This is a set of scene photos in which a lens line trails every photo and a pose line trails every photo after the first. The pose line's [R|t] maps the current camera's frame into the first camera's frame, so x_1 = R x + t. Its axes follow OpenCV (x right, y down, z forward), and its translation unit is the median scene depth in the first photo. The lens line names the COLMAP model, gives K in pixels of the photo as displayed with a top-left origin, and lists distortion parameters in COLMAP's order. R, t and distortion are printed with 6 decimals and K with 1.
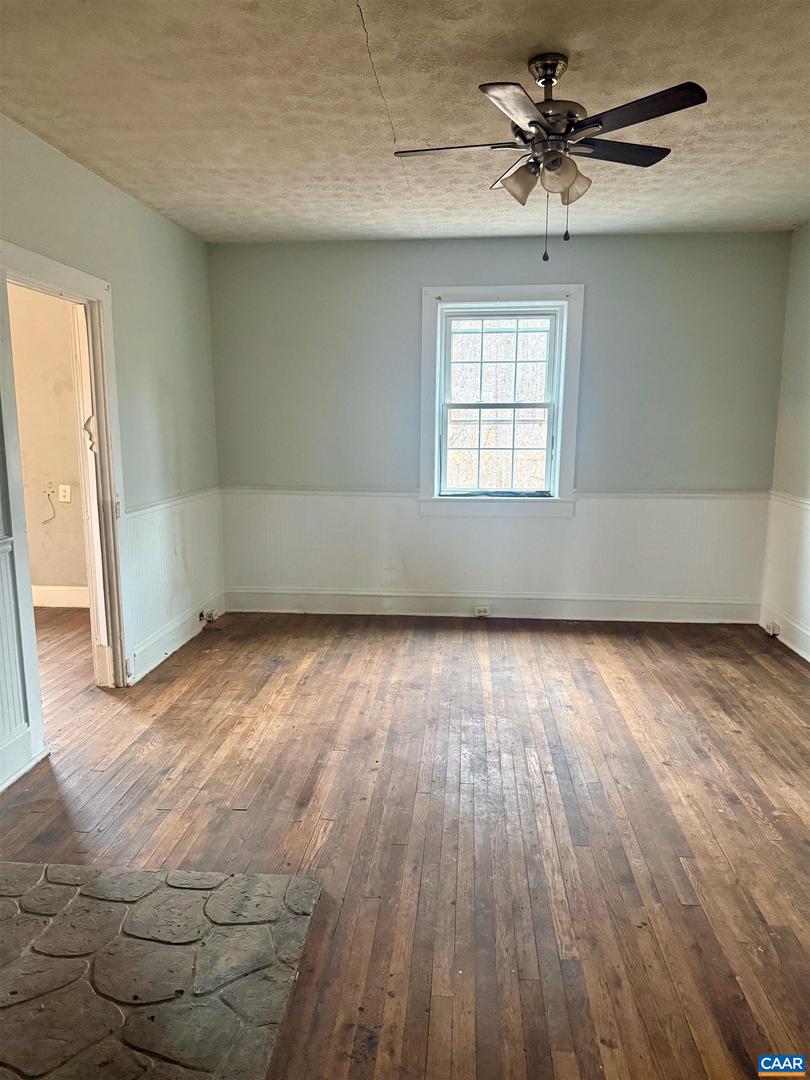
lens RADIAL K [[757.4, 0, 403.5], [0, 757.4, 542.9], [0, 0, 1]] dist [0.000280, -0.003903]
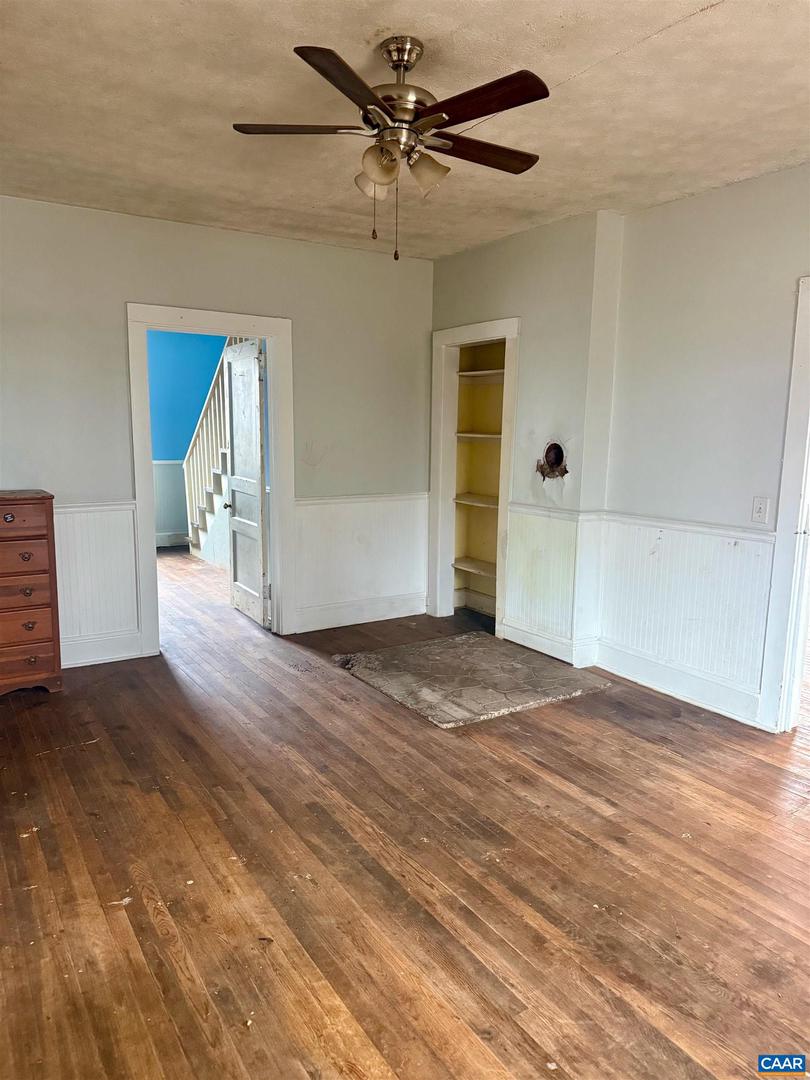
lens RADIAL K [[757.4, 0, 403.5], [0, 757.4, 542.9], [0, 0, 1]] dist [0.000280, -0.003903]
pose [[-0.796928, 0.088489, -0.597558, 0.635765], [-0.116637, 0.948057, 0.295945, -0.266461], [0.592707, 0.305544, -0.745213, 1.500994]]
